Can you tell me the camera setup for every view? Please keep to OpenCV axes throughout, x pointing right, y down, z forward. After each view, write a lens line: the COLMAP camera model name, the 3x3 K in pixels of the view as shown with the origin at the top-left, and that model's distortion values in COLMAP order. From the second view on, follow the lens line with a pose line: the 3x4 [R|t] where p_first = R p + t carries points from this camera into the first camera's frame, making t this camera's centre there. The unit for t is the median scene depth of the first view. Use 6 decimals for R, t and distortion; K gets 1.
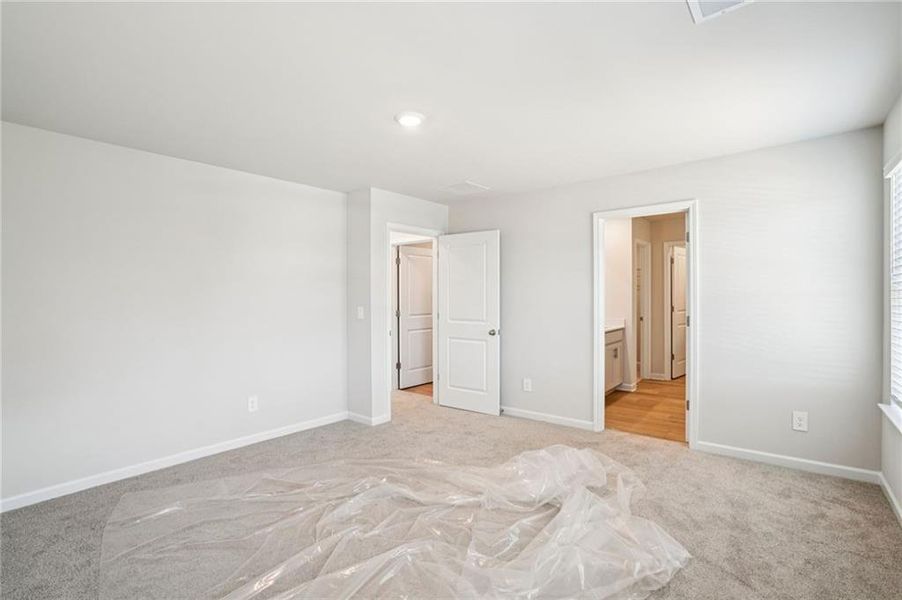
lens RADIAL K [[420.9, 0, 448.8], [0, 420.9, 305.0], [0, 0, 1]] dist [-0.056826, 0.022655]
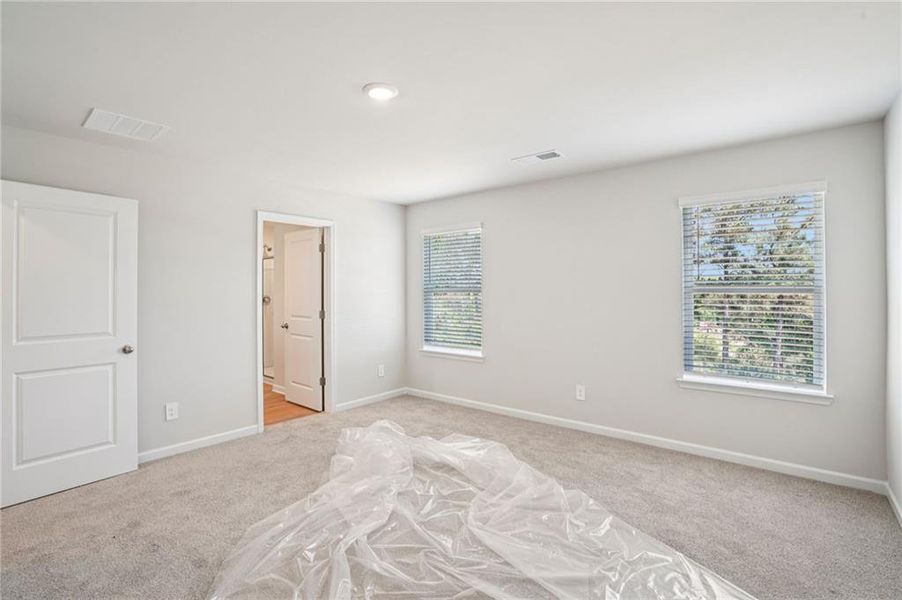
lens RADIAL K [[415.1, 0, 444.0], [0, 415.1, 297.7], [0, 0, 1]] dist [-0.058894, 0.023257]
pose [[0.017290, -0.007793, 0.999820, -0.610919], [0.025867, 0.999638, 0.007345, -0.011064], [-0.999516, 0.025736, 0.017486, 0.545655]]
